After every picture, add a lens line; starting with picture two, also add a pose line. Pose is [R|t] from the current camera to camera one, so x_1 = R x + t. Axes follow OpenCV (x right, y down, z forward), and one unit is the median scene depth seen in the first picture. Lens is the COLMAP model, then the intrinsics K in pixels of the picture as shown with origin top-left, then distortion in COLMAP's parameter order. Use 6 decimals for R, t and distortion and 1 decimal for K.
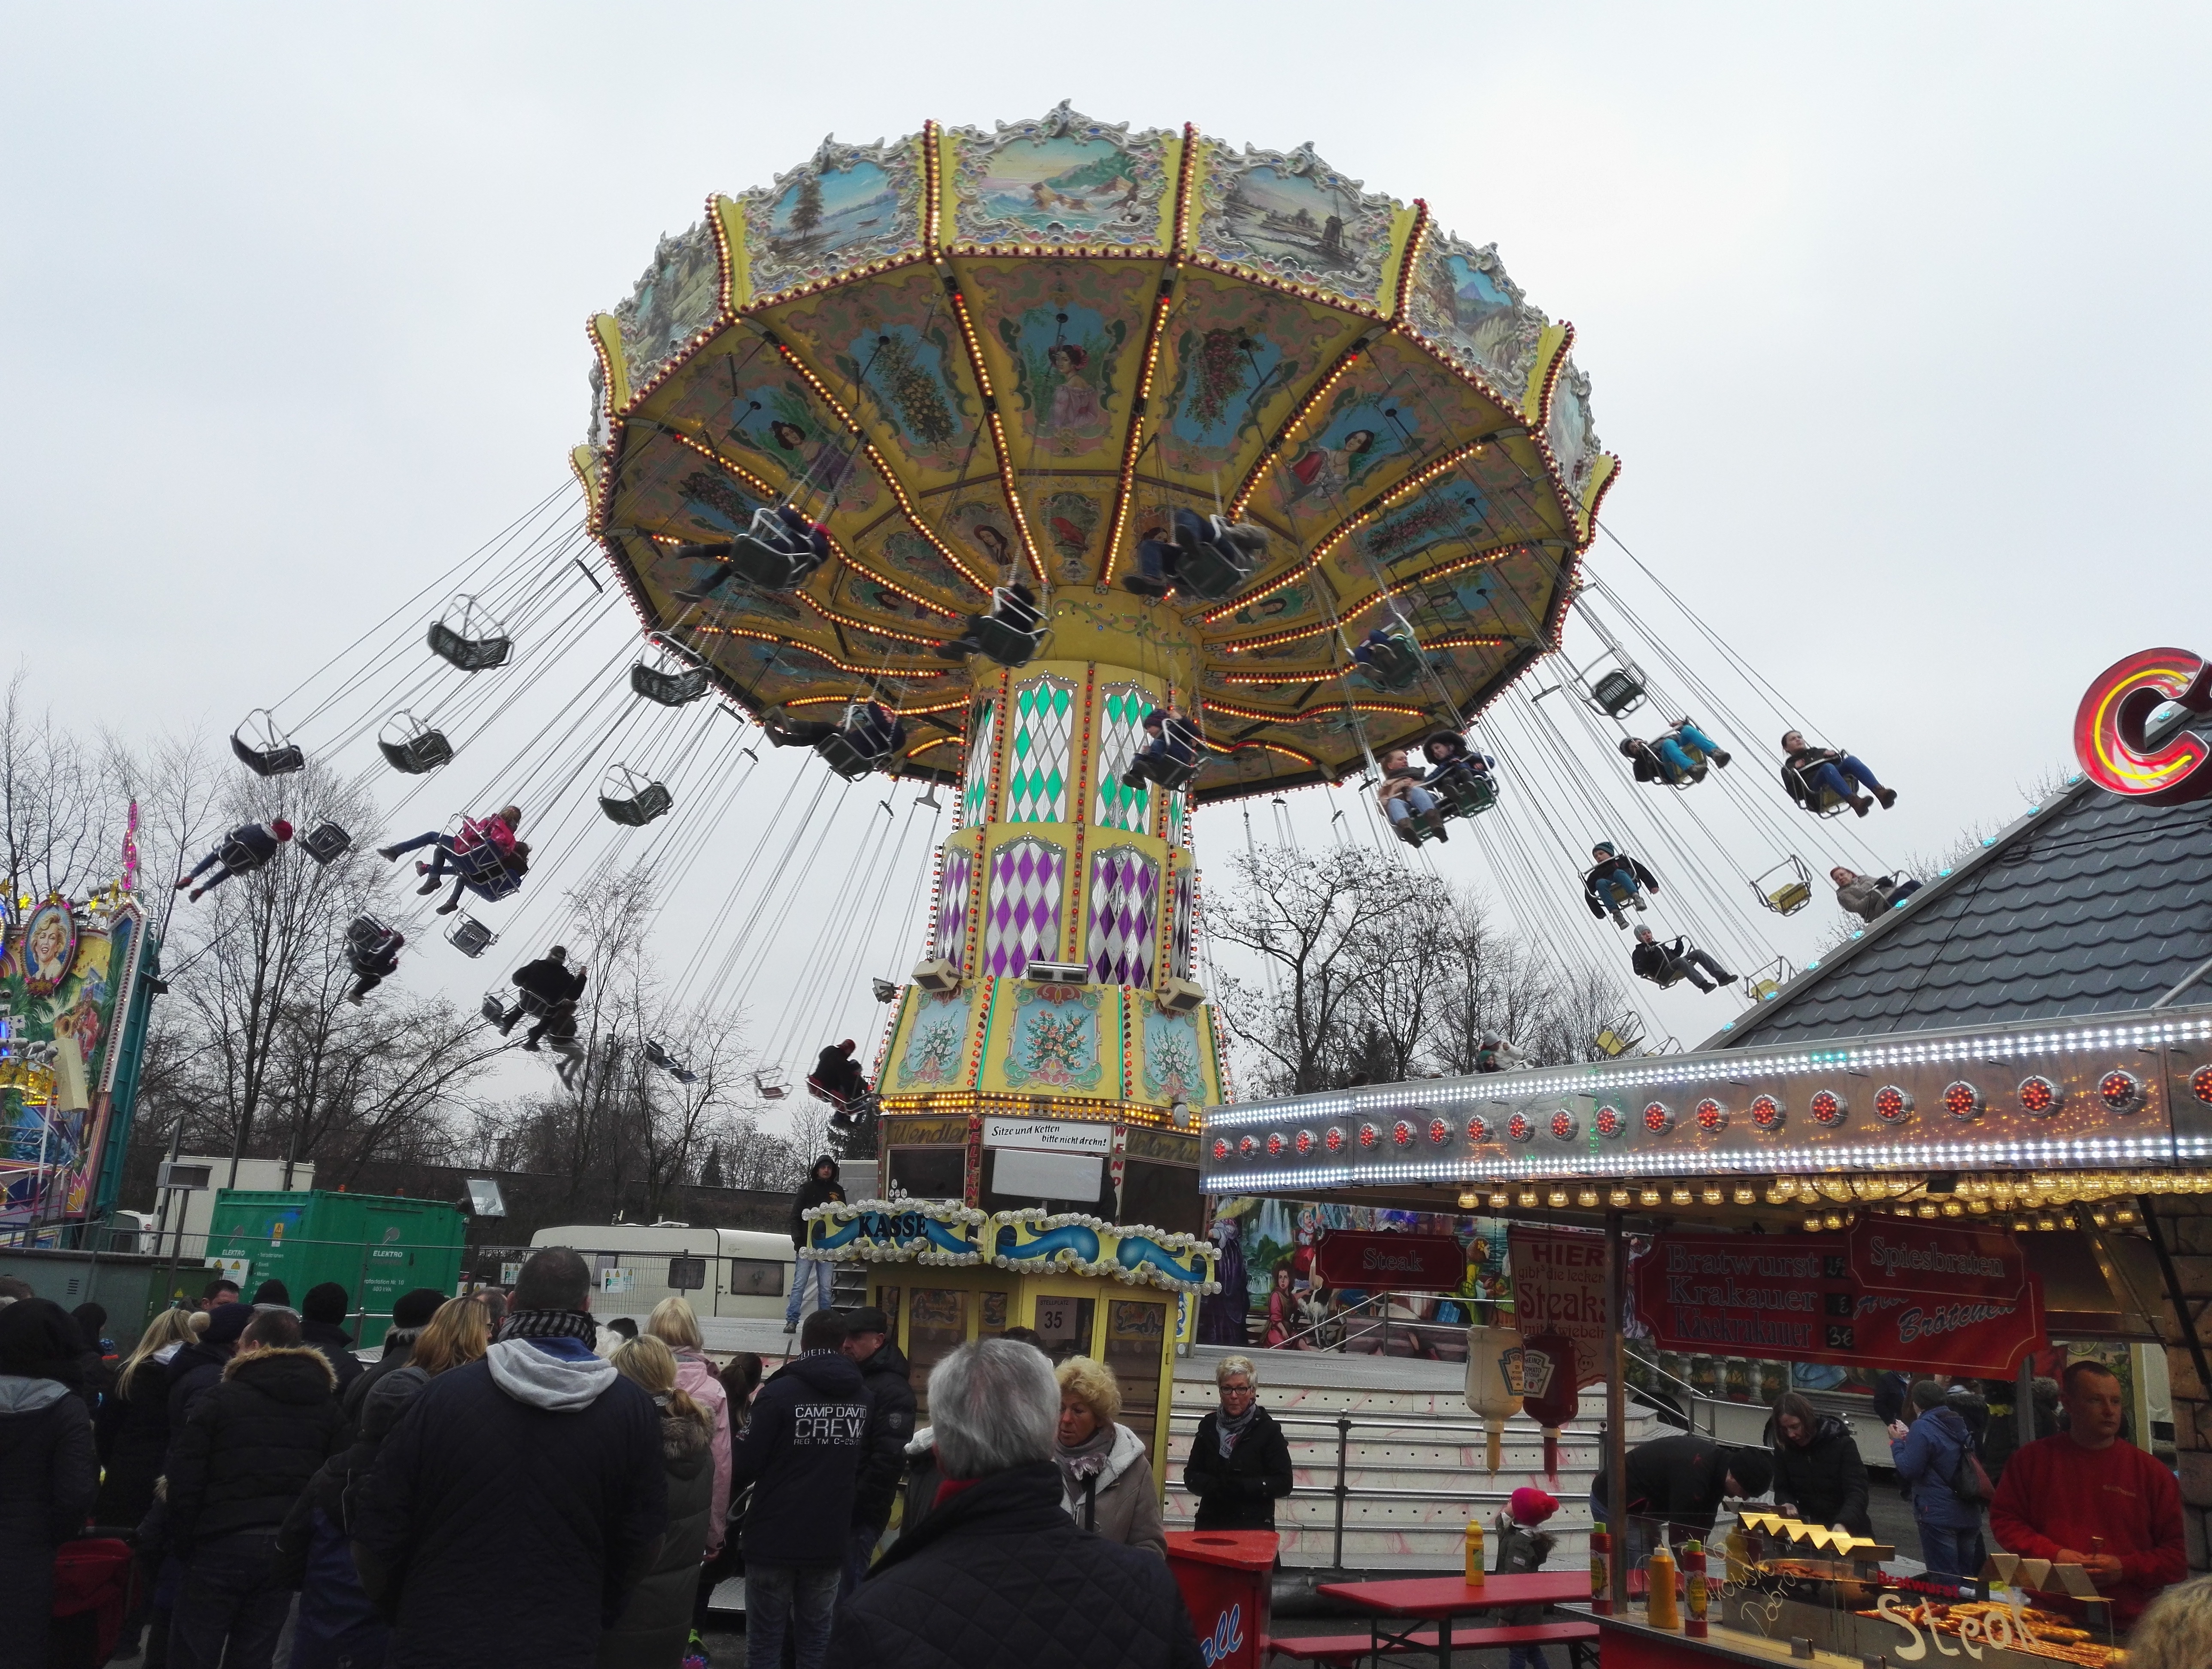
lens RADIAL K [[1741.1, 0, 1108.2], [0, 1741.1, 834.7], [0, 0, 1]] dist [0.041330, 0.000650]
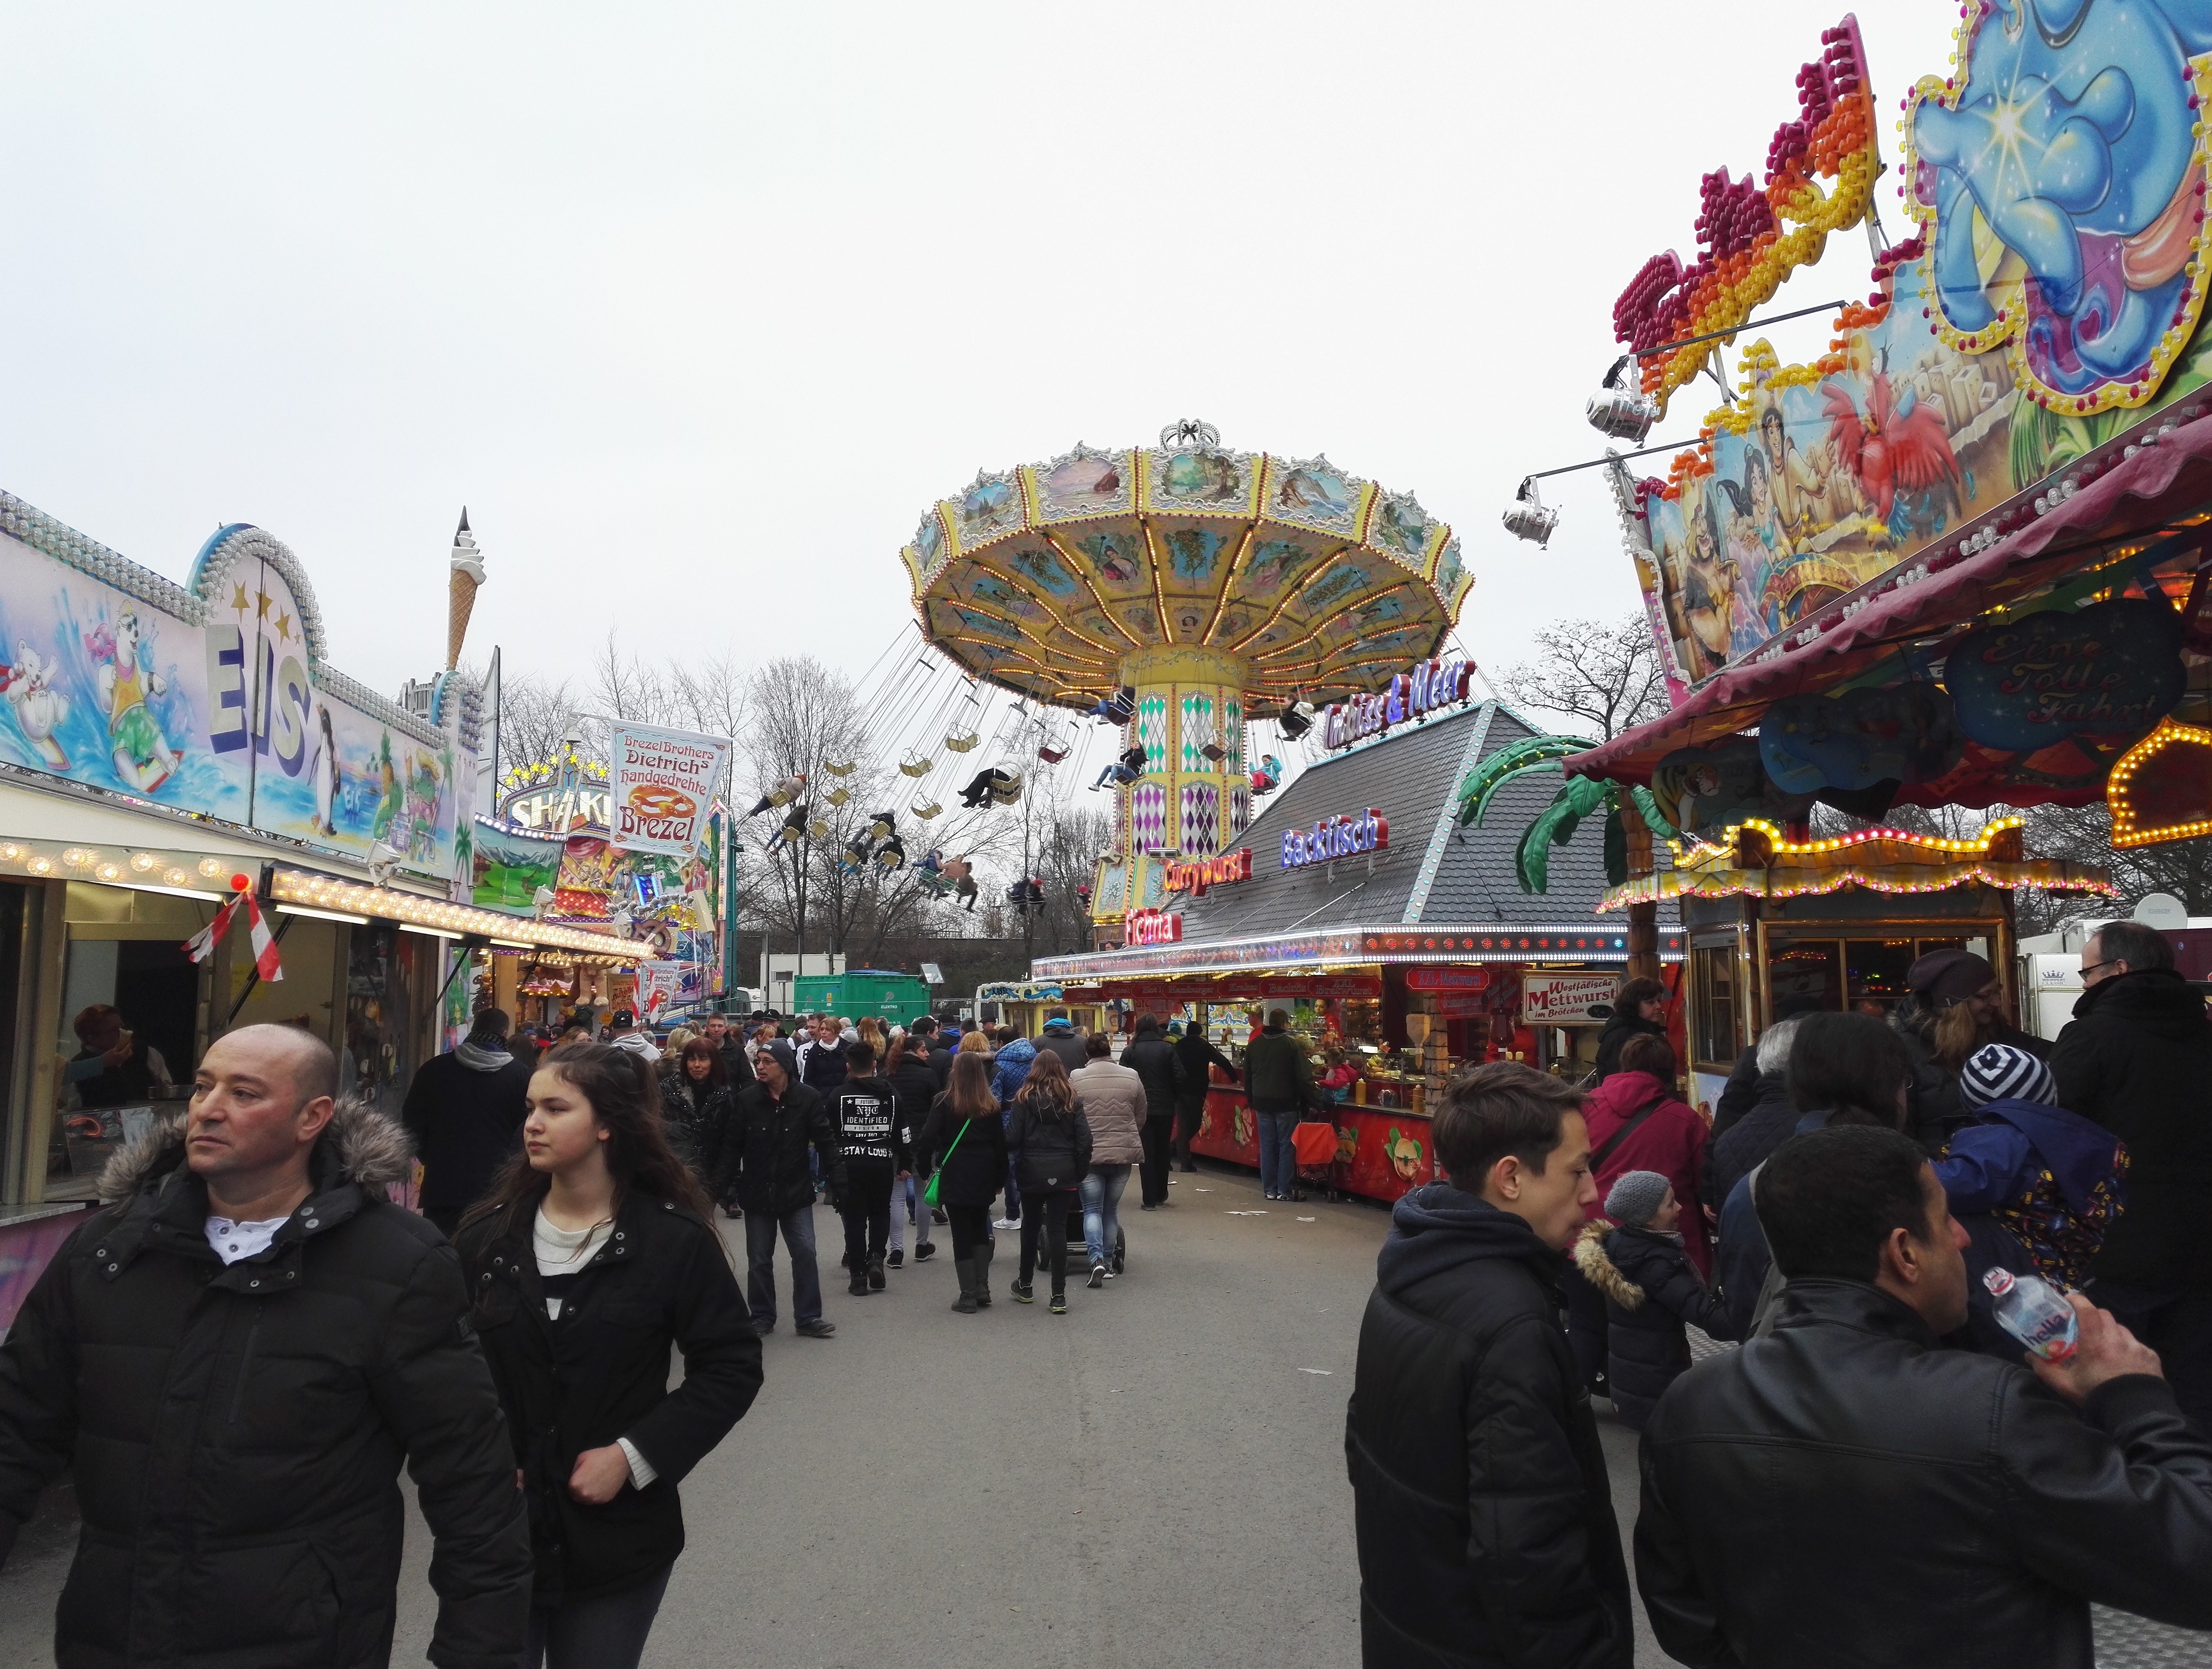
lens RADIAL K [[1741.1, 0, 1104.1], [0, 1741.1, 831.0], [0, 0, 1]] dist [0.041330, 0.000650]
pose [[0.958863, -0.085231, -0.270773, 0.215956], [0.124450, 0.983524, 0.131121, -0.103261], [0.255137, -0.159424, 0.953671, -0.438621]]
